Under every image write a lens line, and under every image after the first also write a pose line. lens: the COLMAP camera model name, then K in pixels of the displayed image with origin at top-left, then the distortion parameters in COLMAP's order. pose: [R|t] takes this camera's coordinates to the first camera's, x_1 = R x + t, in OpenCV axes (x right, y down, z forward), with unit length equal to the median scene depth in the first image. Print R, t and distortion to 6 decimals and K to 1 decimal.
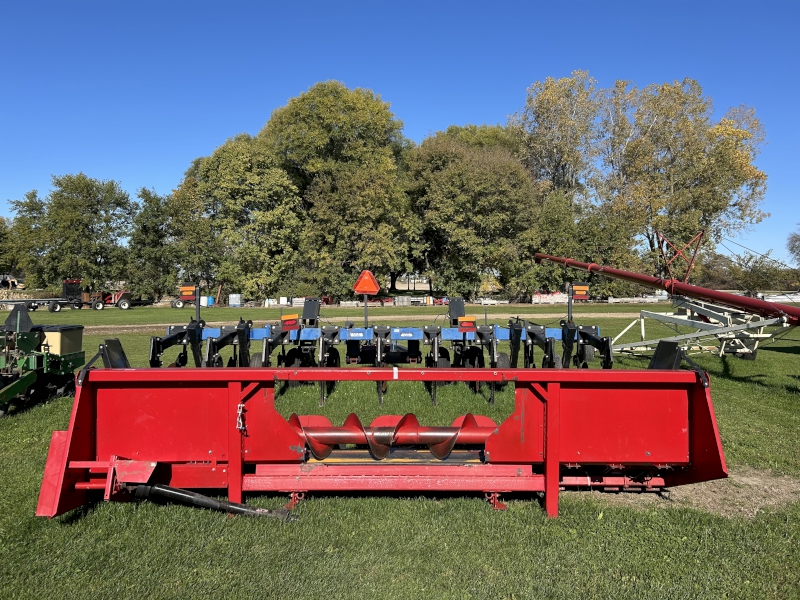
lens RADIAL K [[604.2, 0, 397.0], [0, 604.2, 302.6], [0, 0, 1]] dist [0.023060, -0.030686]
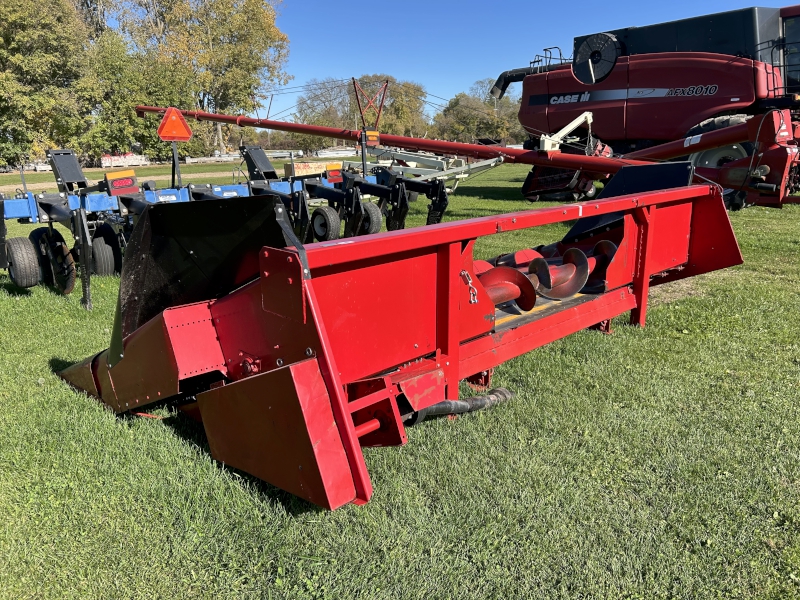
lens RADIAL K [[604.2, 0, 398.6], [0, 604.2, 292.8], [0, 0, 1]] dist [0.023060, -0.030686]
pose [[0.704475, -0.185275, 0.685119, -0.377211], [0.042818, 0.974662, 0.219548, 0.013822], [-0.708436, -0.125330, 0.694558, 0.259959]]
